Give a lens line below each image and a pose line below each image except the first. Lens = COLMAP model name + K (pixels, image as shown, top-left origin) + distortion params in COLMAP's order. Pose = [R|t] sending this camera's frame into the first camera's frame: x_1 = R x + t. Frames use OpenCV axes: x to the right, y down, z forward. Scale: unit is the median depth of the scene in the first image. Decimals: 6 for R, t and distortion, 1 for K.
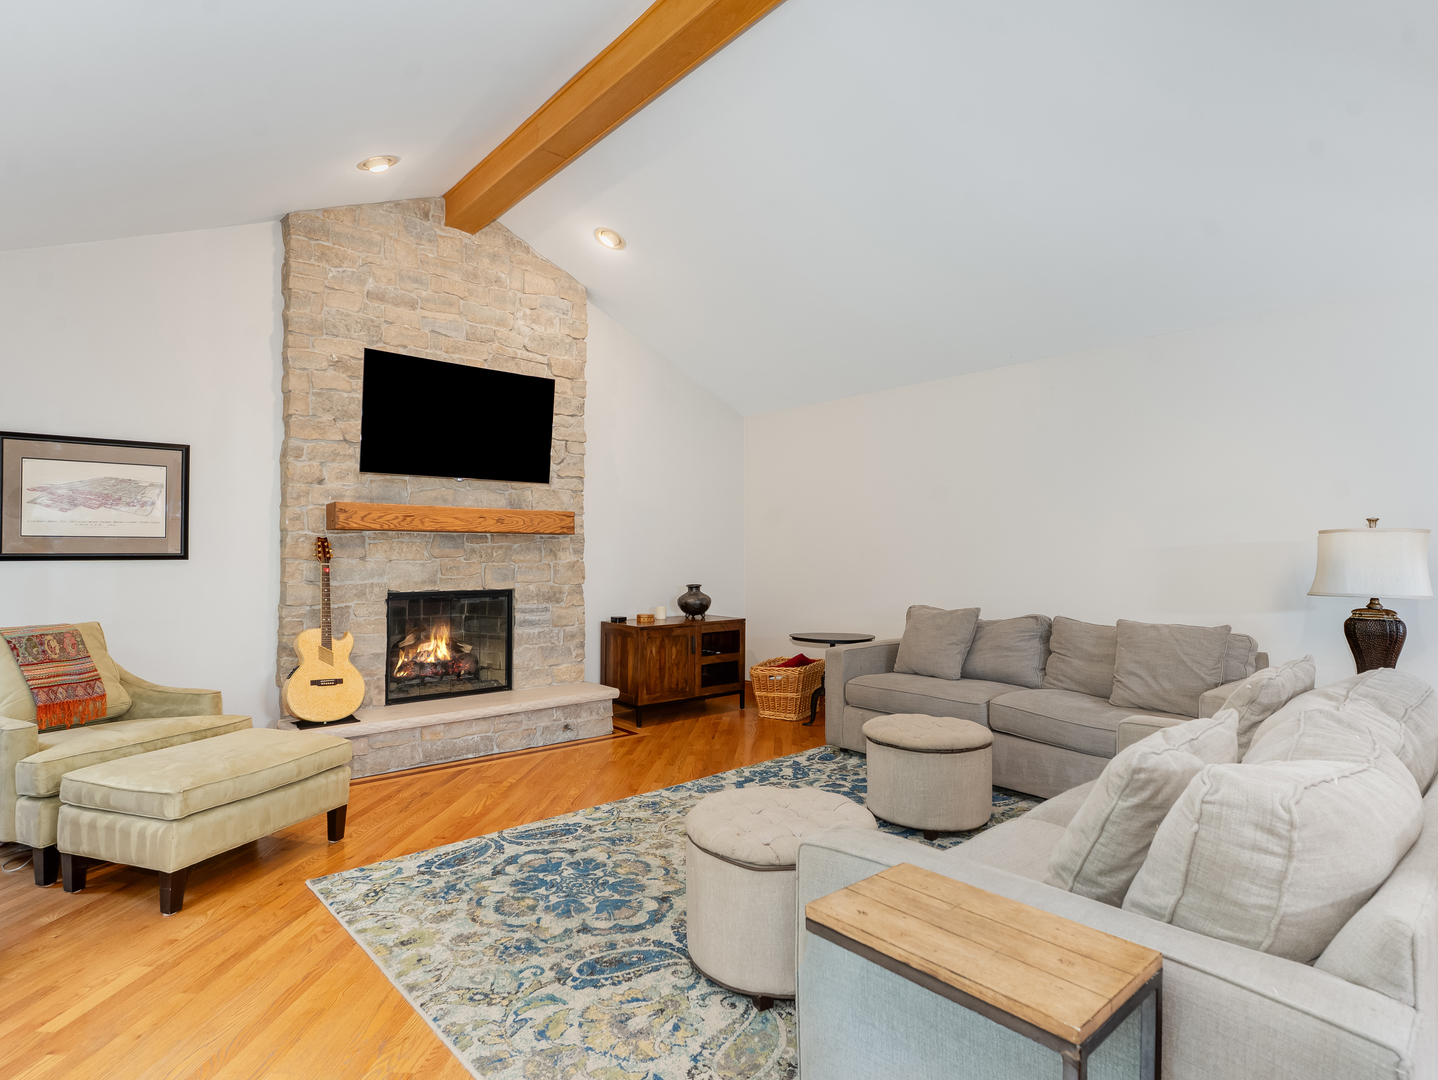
lens RADIAL K [[765.4, 0, 718.0], [0, 765.4, 540.9], [0, 0, 1]] dist [0.002034, -0.000500]
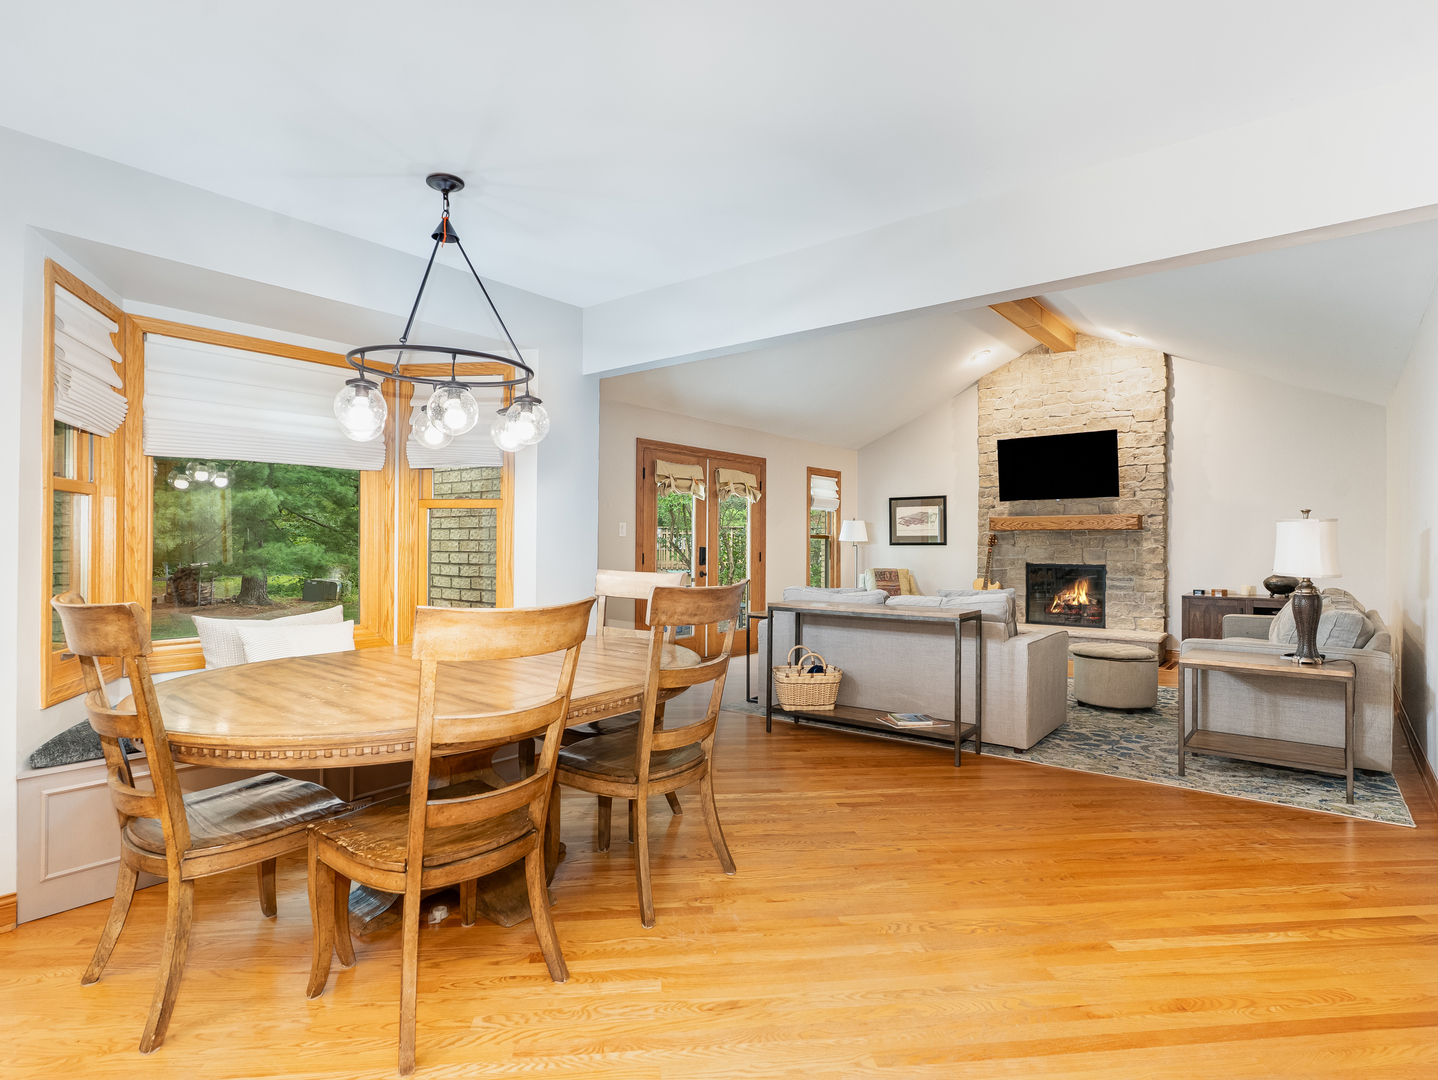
lens RADIAL K [[765.4, 0, 717.9], [0, 765.4, 541.4], [0, 0, 1]] dist [0.002034, -0.000500]
pose [[0.172897, -0.004466, -0.984930, 1.236167], [0.015734, 0.999875, -0.001772, 0.004956], [0.984814, -0.015190, 0.172946, -0.063461]]
